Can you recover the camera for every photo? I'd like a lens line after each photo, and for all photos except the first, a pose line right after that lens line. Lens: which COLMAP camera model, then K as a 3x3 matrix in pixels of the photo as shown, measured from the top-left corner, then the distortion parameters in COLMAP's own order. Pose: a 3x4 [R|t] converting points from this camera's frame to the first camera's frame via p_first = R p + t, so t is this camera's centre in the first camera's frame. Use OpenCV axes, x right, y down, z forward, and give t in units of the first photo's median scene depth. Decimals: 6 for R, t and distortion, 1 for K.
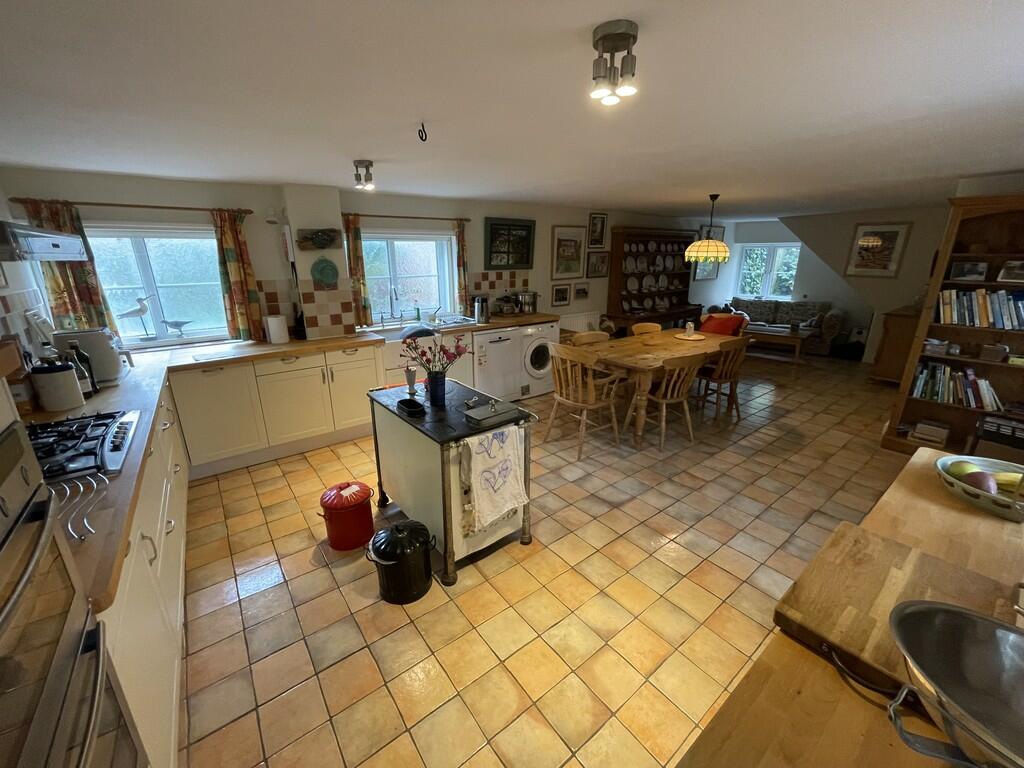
lens RADIAL K [[413.5, 0, 510.4], [0, 413.5, 382.6], [0, 0, 1]] dist [-0.004442, -0.000387]
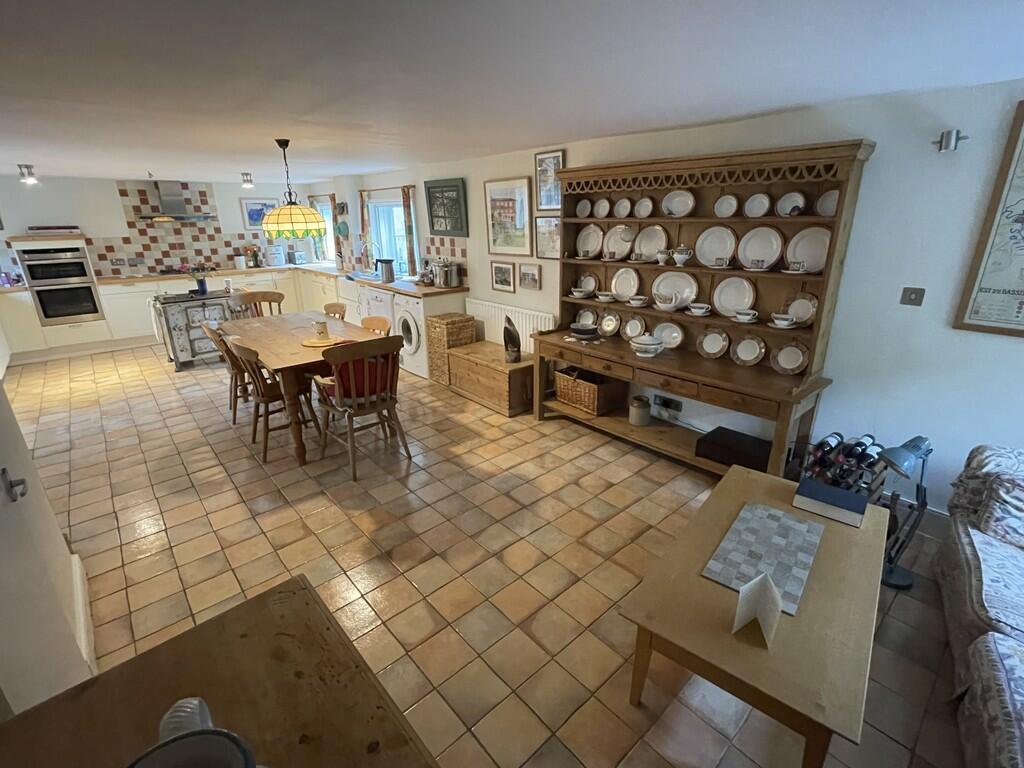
lens RADIAL K [[481.6, 0, 513.9], [0, 481.6, 379.6], [0, 0, 1]] dist [-0.014568, -0.000971]
pose [[0.066494, 0.321461, -0.944585, 0.984062], [-0.299049, 0.909582, 0.288497, -0.298013], [0.951918, 0.263294, 0.156615, 0.940841]]
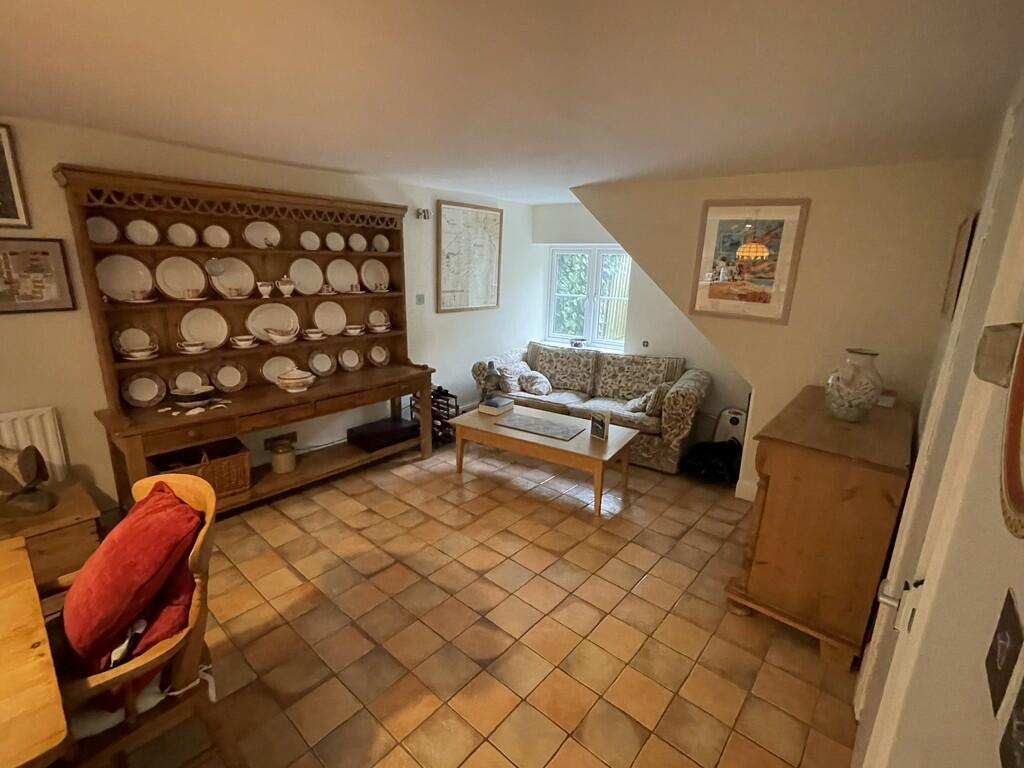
lens RADIAL K [[481.6, 0, 513.1], [0, 481.6, 382.6], [0, 0, 1]] dist [-0.014568, -0.000971]
pose [[0.977779, -0.017535, 0.208905, 0.558171], [0.029035, 0.998219, -0.052108, -0.176961], [-0.207620, 0.057016, 0.976547, 0.578075]]
